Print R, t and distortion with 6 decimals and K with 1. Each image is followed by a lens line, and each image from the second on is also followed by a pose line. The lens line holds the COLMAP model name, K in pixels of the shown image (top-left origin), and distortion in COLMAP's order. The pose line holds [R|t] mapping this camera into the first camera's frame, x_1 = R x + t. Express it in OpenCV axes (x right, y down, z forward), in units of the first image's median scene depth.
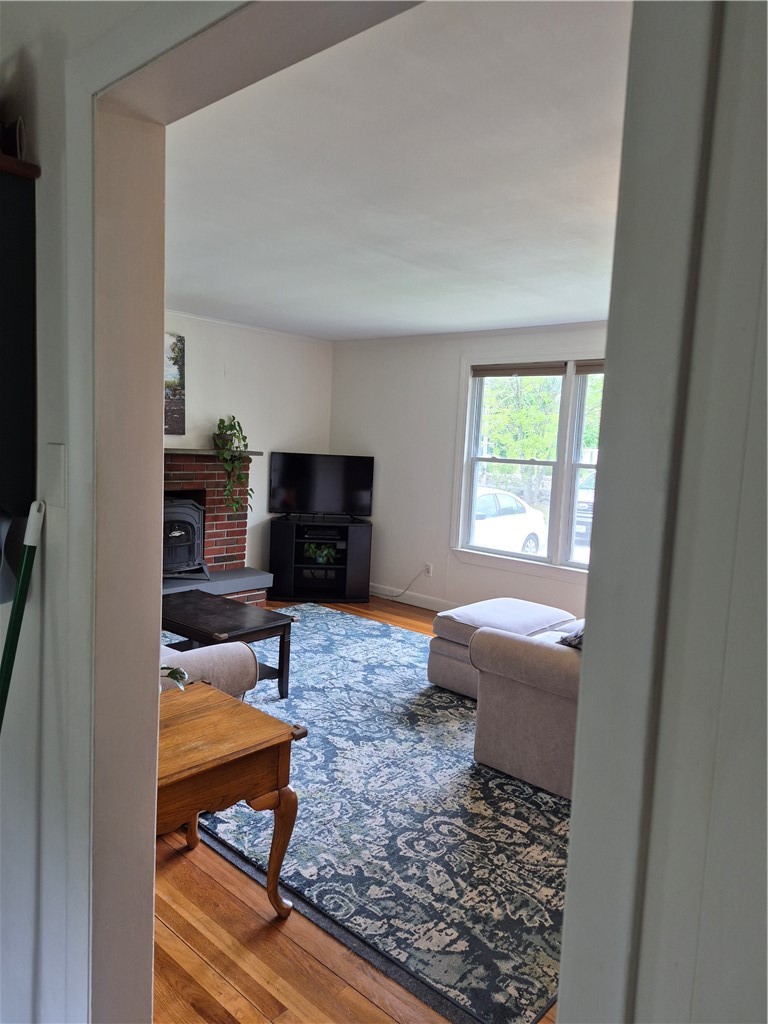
lens RADIAL K [[711.7, 0, 384.0], [0, 711.7, 512.0], [0, 0, 1]] dist [0.087652, -0.069312]
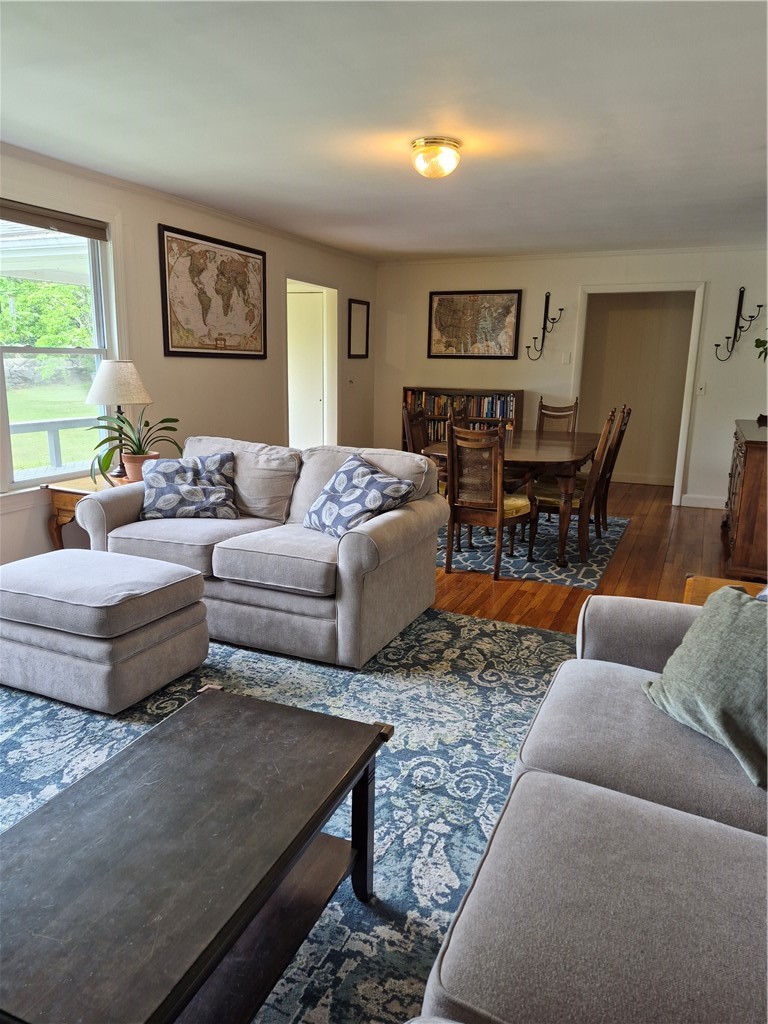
lens RADIAL K [[711.7, 0, 384.0], [0, 711.7, 512.0], [0, 0, 1]] dist [0.087652, -0.069312]
pose [[-0.307085, -0.246628, 0.919170, -0.399306], [0.074980, 0.956565, 0.281712, -0.061723], [-0.948724, 0.155429, -0.275255, 0.698315]]
